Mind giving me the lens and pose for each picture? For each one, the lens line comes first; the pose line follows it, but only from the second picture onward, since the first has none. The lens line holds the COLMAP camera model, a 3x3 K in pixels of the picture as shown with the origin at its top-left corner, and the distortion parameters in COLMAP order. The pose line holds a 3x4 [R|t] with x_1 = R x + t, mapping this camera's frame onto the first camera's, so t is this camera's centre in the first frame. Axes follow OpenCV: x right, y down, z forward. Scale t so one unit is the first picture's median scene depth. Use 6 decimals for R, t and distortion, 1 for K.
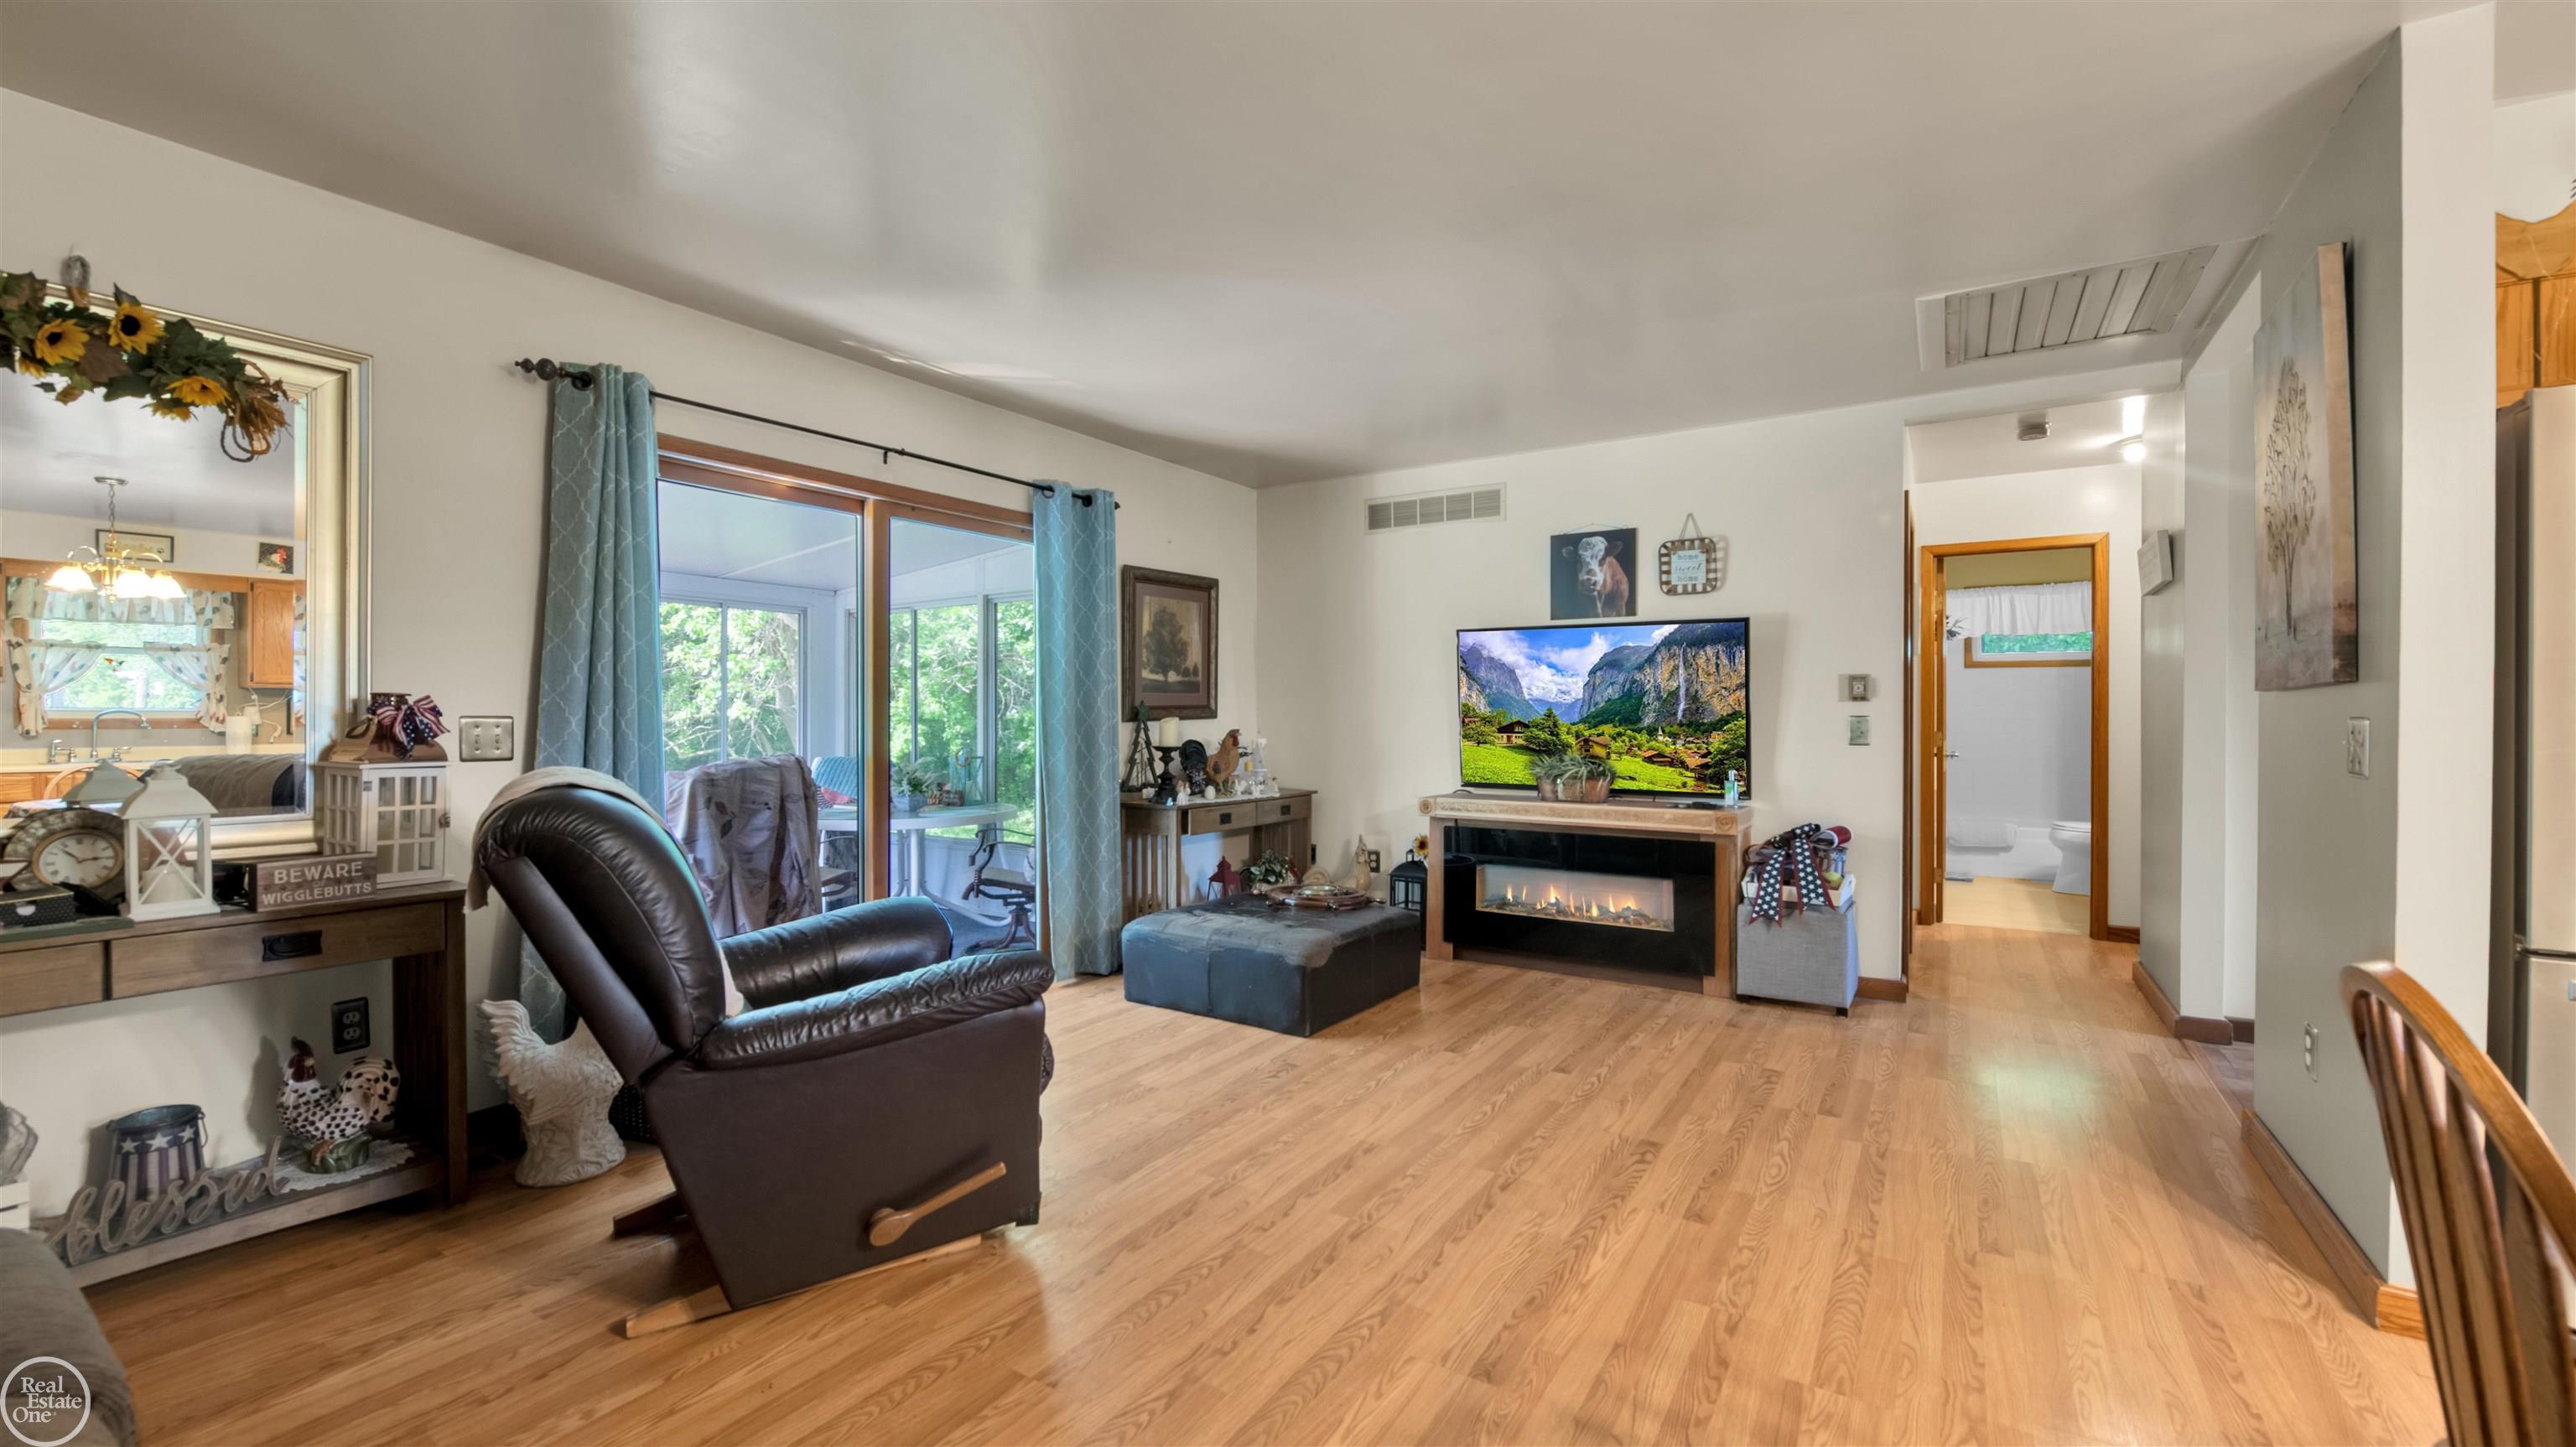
lens RADIAL K [[1044.5, 0, 1290.1], [0, 1044.5, 717.9], [0, 0, 1]] dist [-0.008561, -0.000124]
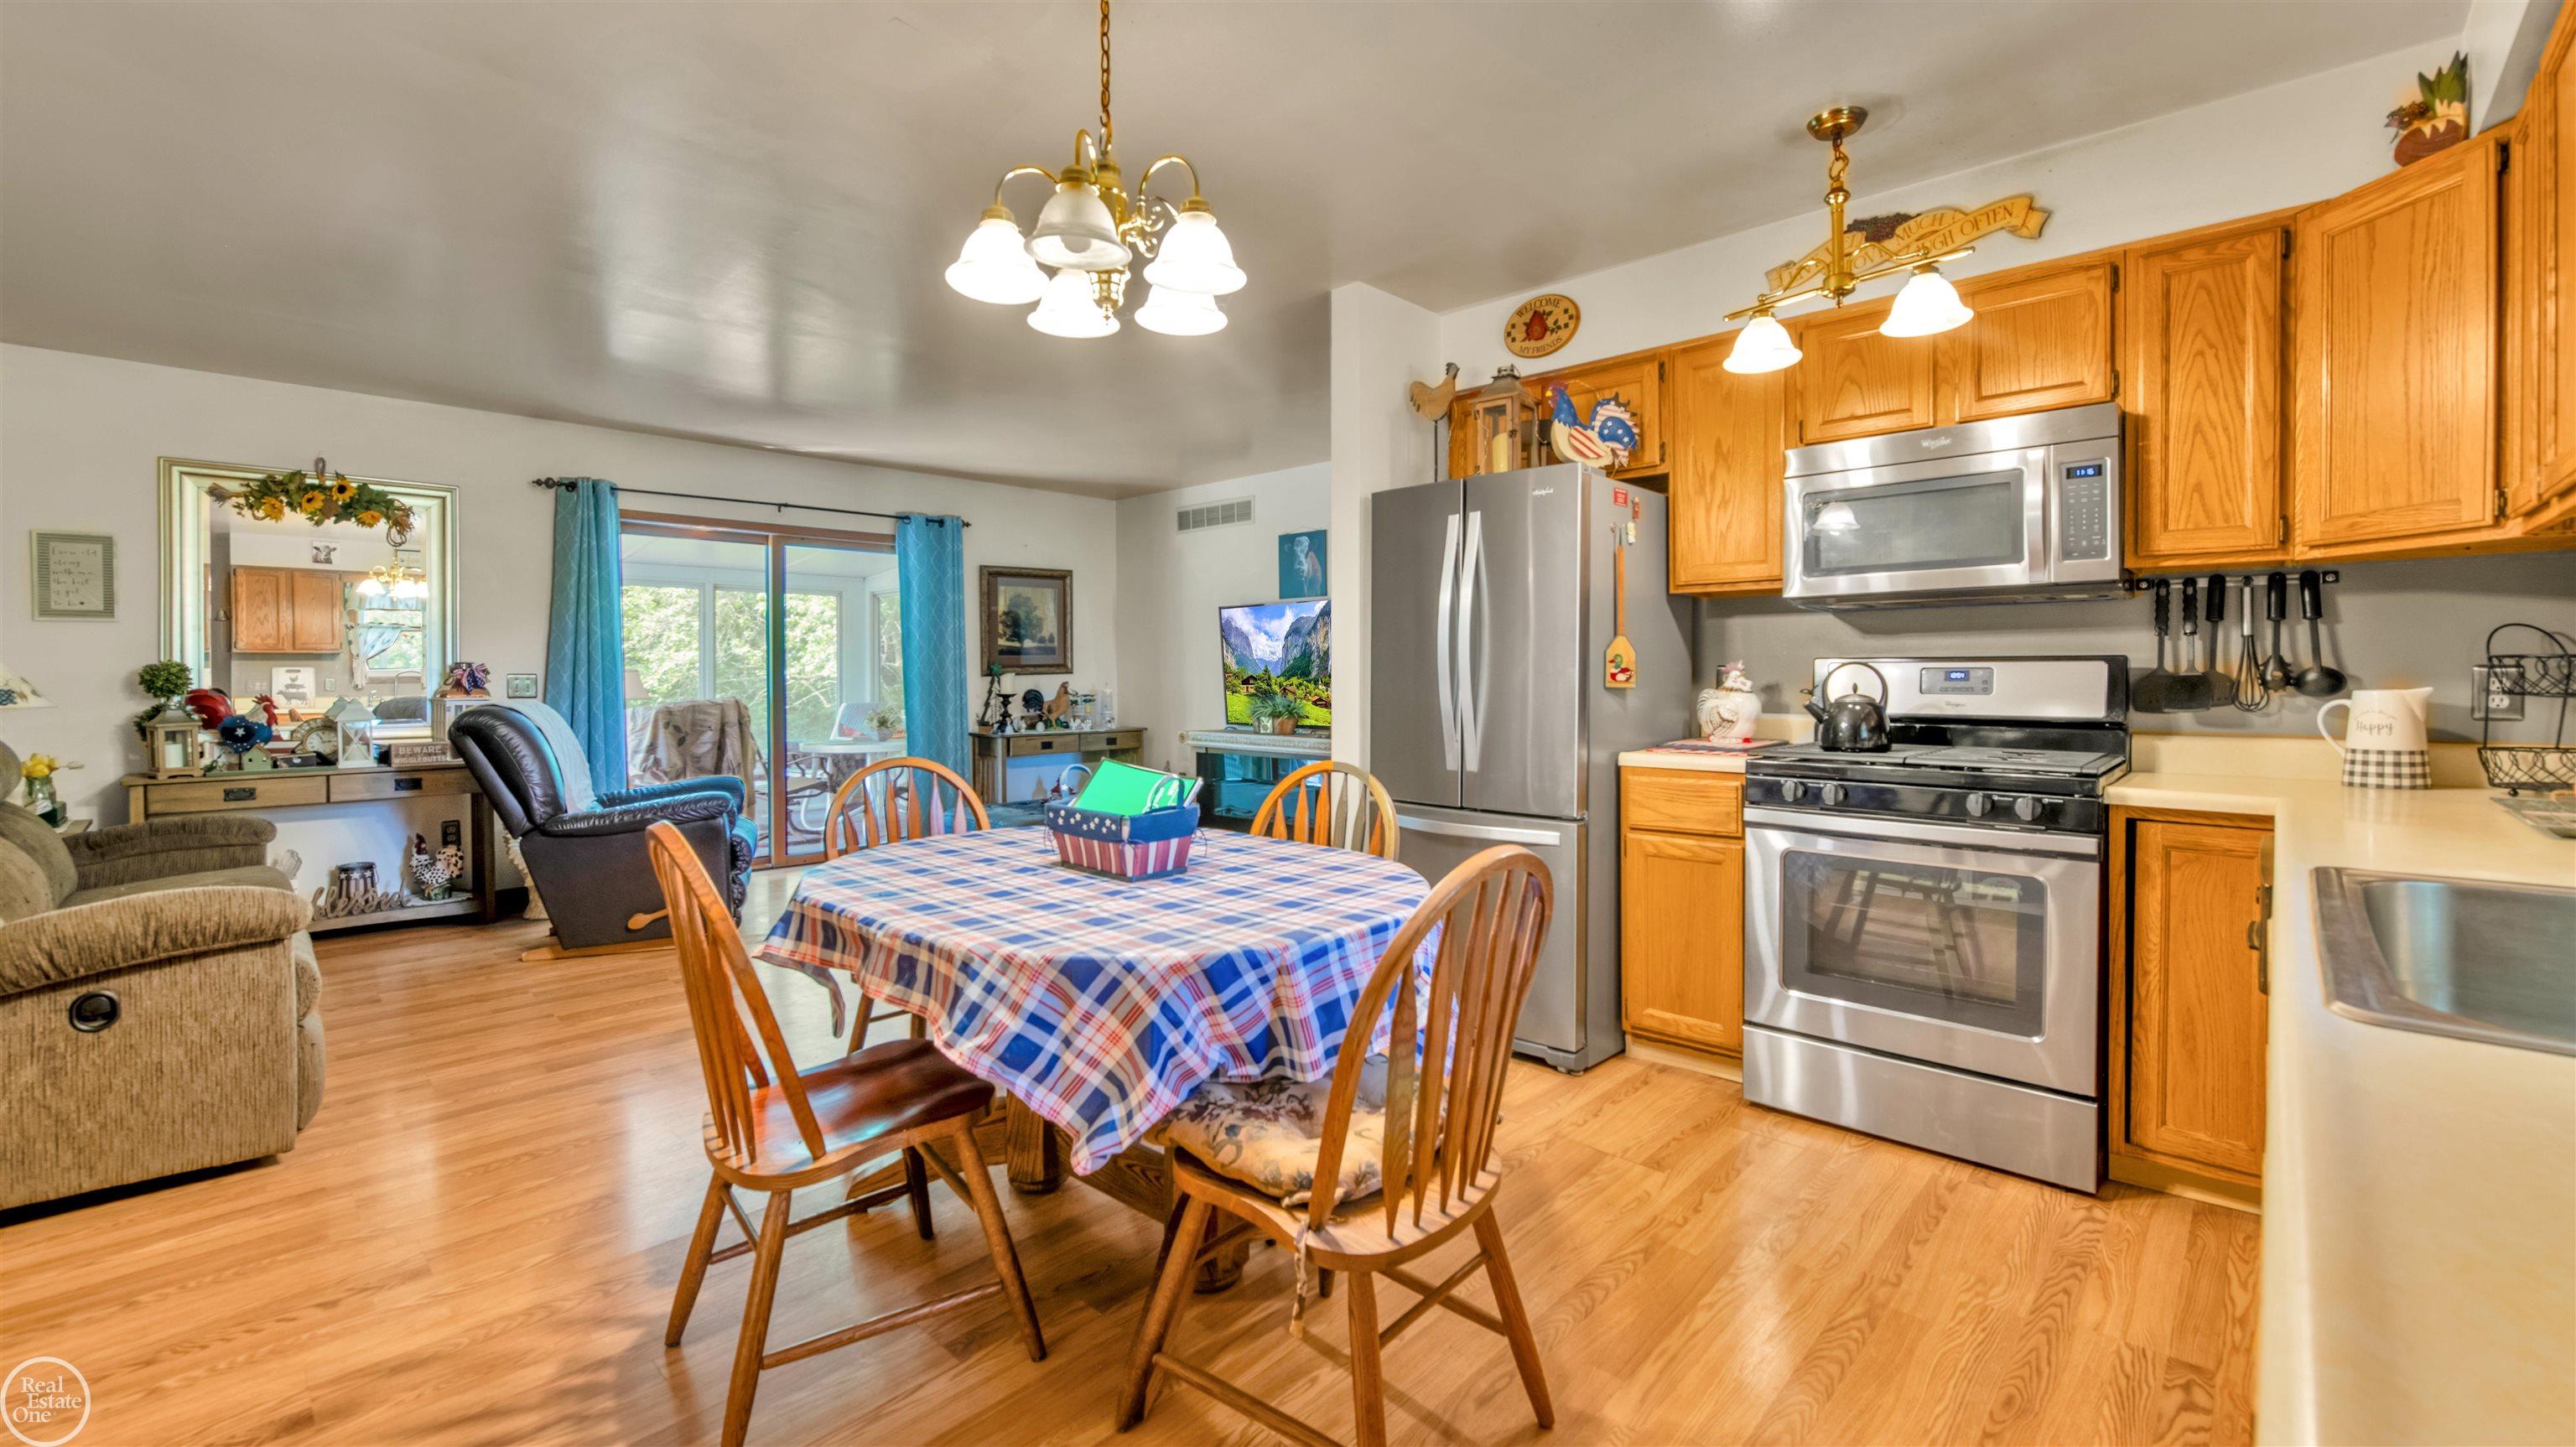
lens RADIAL K [[1059.7, 0, 1279.8], [0, 1059.7, 679.5], [0, 0, 1]] dist [-0.004186, 0.000013]
pose [[0.980862, -0.002235, -0.194691, 0.661184], [0.003553, 0.999973, 0.006417, 0.000888], [0.194671, -0.006986, 0.980844, -0.419967]]
